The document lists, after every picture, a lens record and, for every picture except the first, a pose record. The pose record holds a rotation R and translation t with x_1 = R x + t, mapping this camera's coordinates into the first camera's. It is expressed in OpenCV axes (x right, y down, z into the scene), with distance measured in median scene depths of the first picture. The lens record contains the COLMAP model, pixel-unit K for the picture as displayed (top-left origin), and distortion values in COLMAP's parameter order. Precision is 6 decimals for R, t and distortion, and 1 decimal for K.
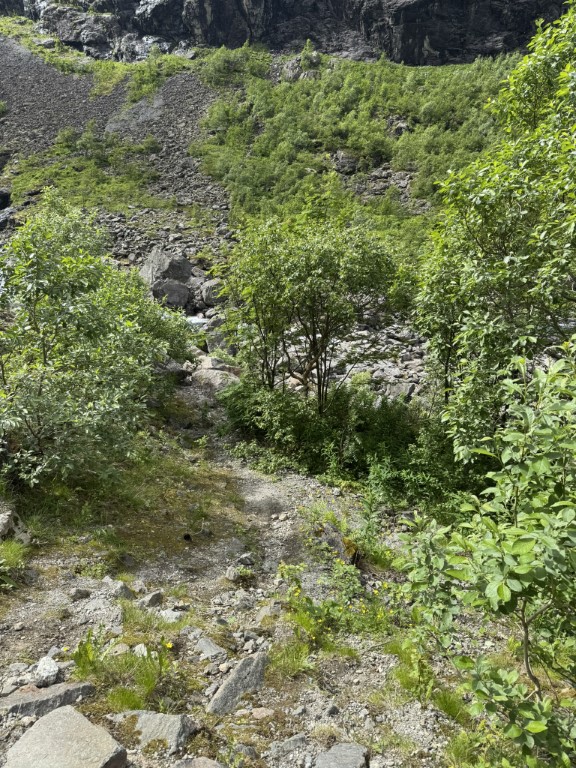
lens RADIAL K [[545.9, 0, 288.0], [0, 545.9, 384.0], [0, 0, 1]] dist [0.007098, -0.007758]
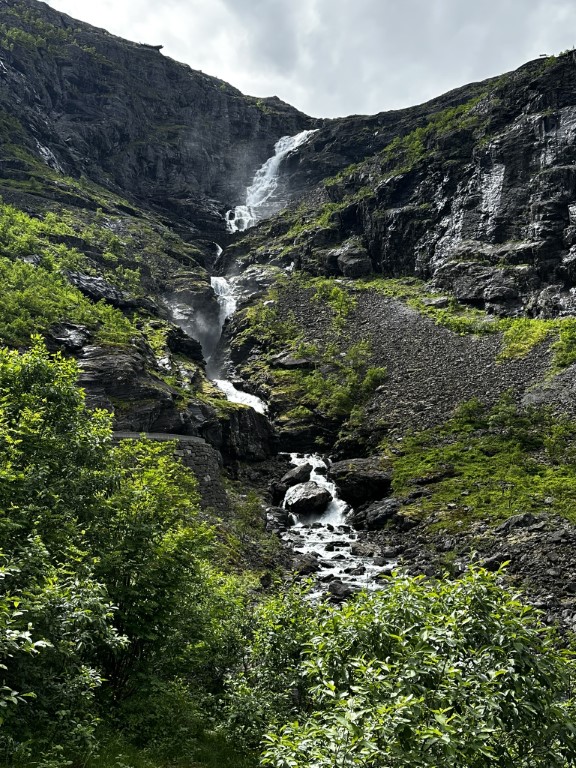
lens RADIAL K [[790.5, 0, 285.4], [0, 790.5, 388.4], [0, 0, 1]] dist [0.229373, -0.493499]
pose [[0.880937, 0.005778, -0.473199, -0.115144], [-0.212833, 0.897930, -0.385259, -0.020315], [0.422674, 0.440101, 0.792249, 0.051559]]
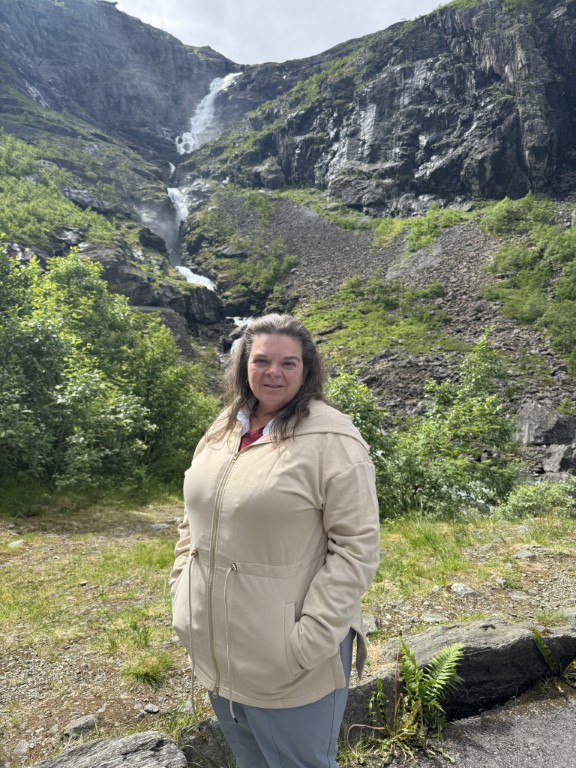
lens RADIAL K [[542.5, 0, 291.9], [0, 542.5, 382.8], [0, 0, 1]] dist [0.073537, -0.111765]
pose [[0.929815, 0.057705, -0.363476, -0.110950], [-0.143940, 0.965980, -0.214856, -0.016733], [0.338712, 0.252095, 0.906489, 0.041129]]
